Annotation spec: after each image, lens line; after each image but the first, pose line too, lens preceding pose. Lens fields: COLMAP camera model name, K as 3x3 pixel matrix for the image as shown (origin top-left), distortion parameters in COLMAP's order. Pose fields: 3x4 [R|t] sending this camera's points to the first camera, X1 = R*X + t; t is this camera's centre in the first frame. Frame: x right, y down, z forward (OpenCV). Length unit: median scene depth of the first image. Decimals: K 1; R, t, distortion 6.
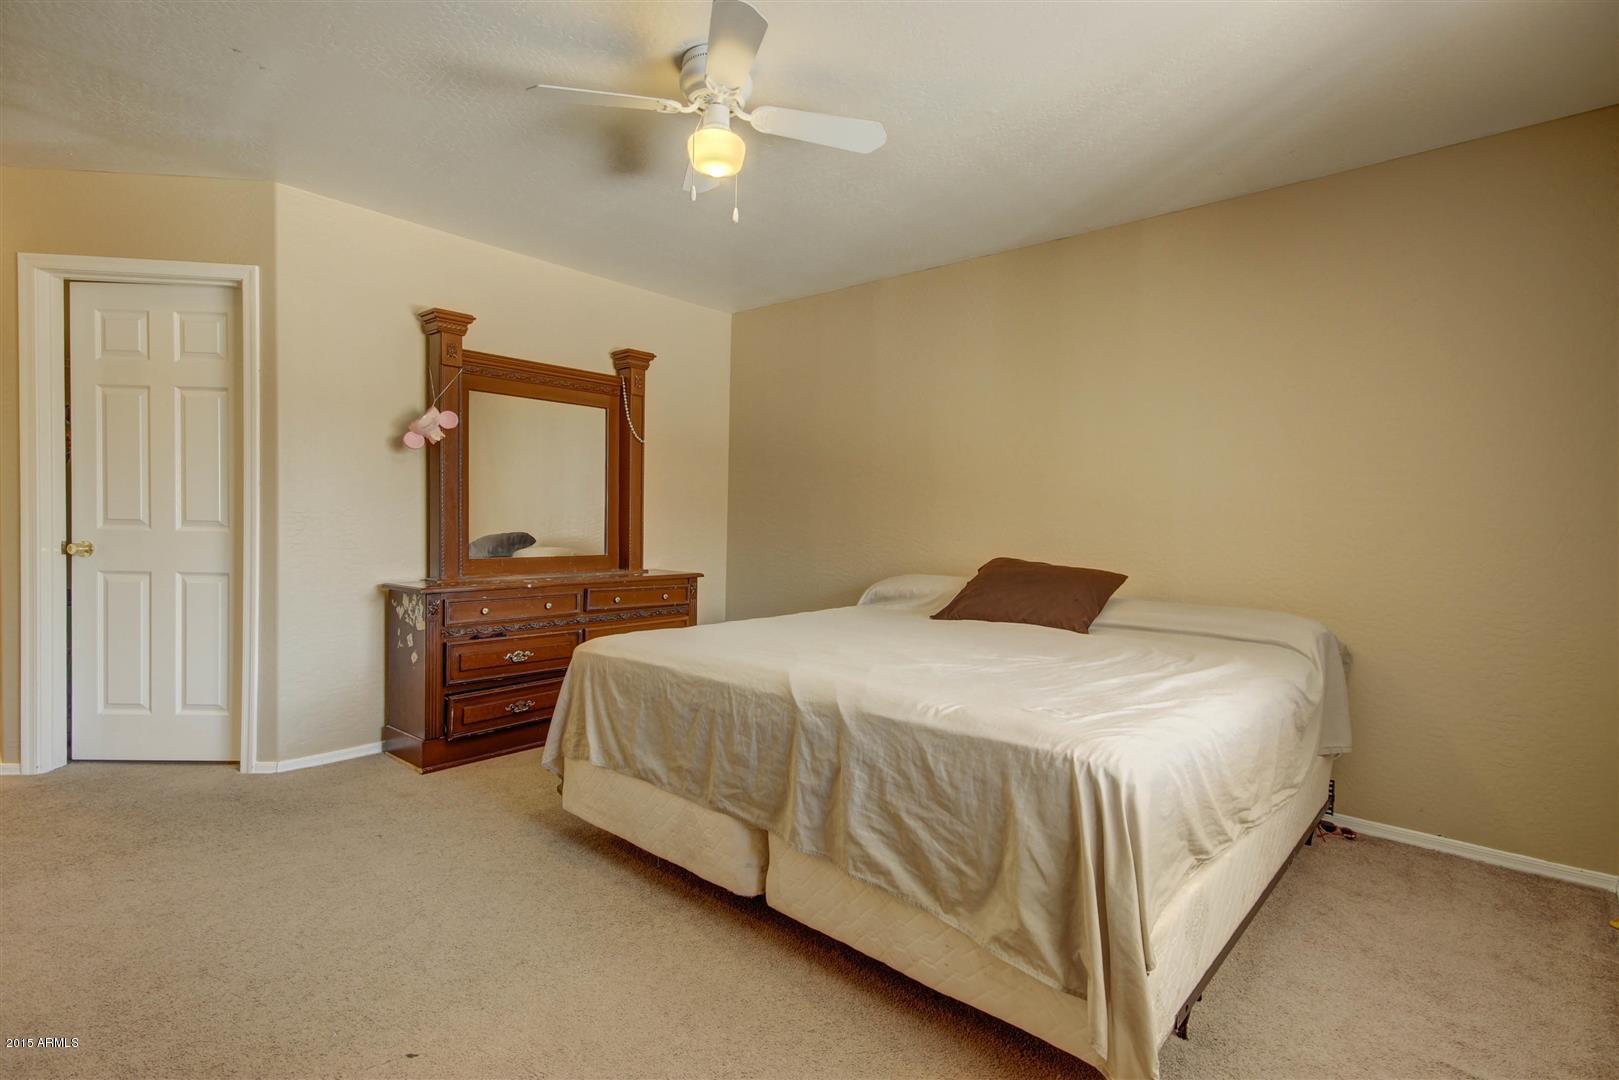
lens RADIAL K [[785.8, 0, 798.6], [0, 785.8, 525.1], [0, 0, 1]] dist [0.020788, 0.000796]
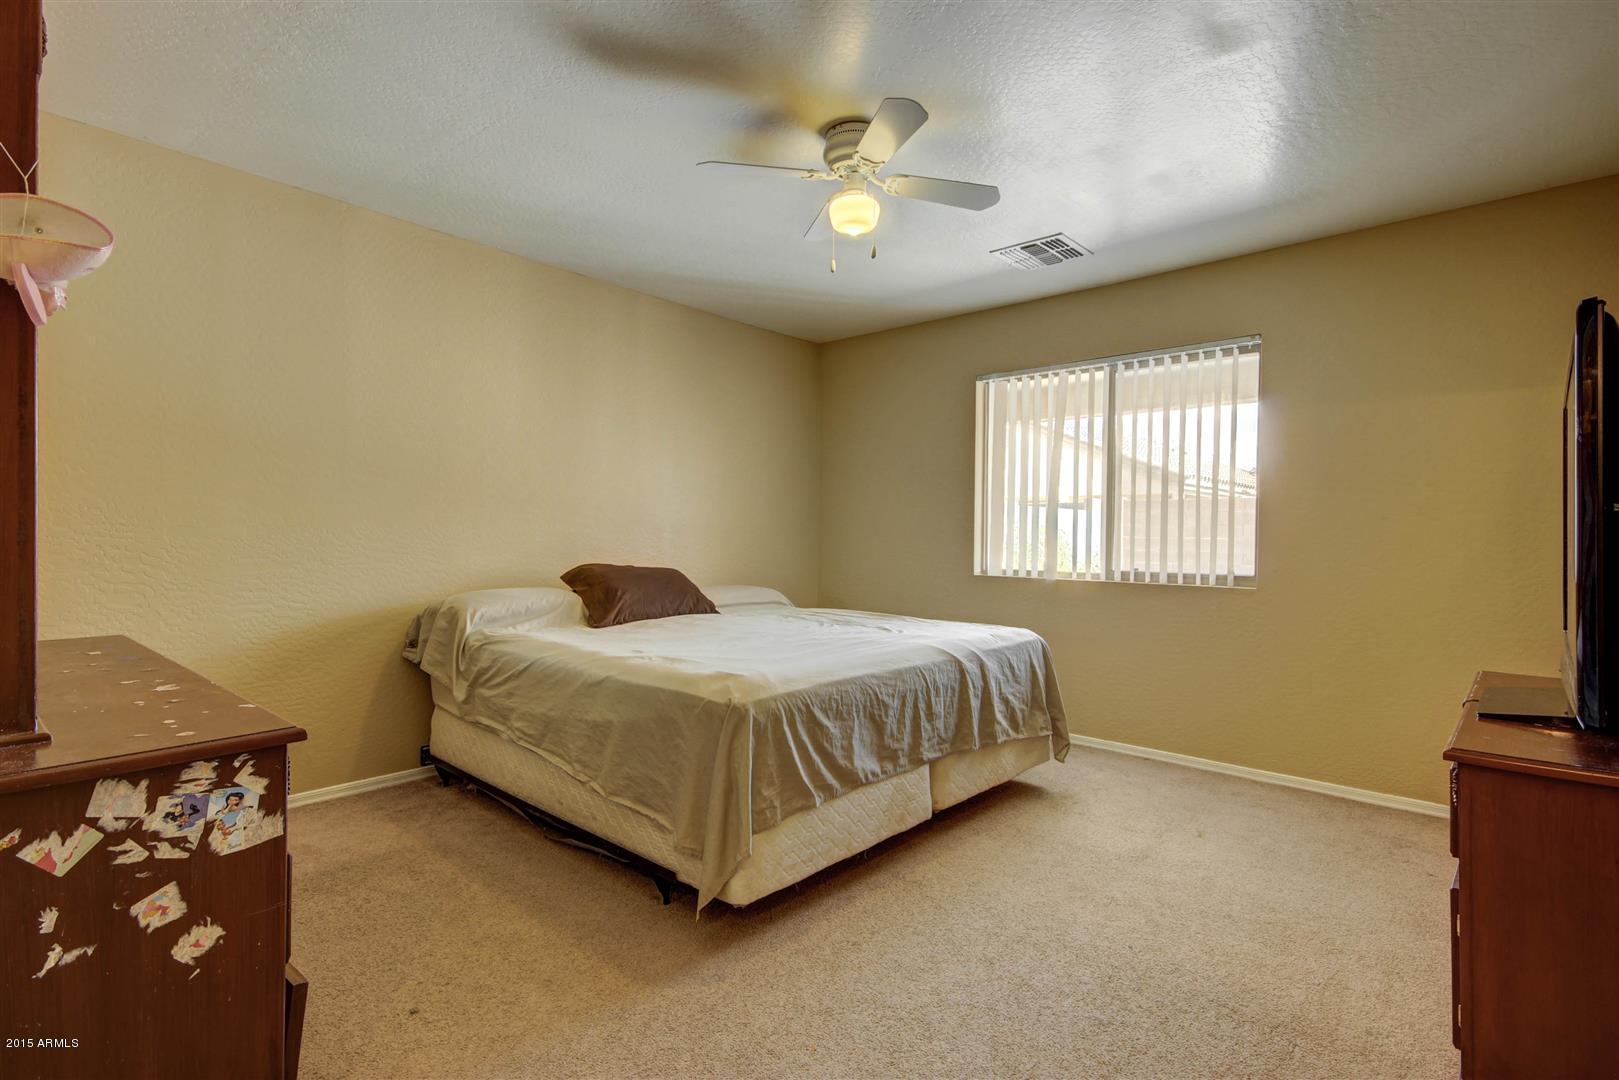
lens RADIAL K [[785.8, 0, 798.0], [0, 785.8, 543.6], [0, 0, 1]] dist [0.020788, 0.000796]
pose [[-0.001387, -0.031473, 0.999504, -1.275089], [-0.004222, 0.999496, 0.031467, -0.032122], [-0.999990, -0.004176, -0.001519, 1.128127]]
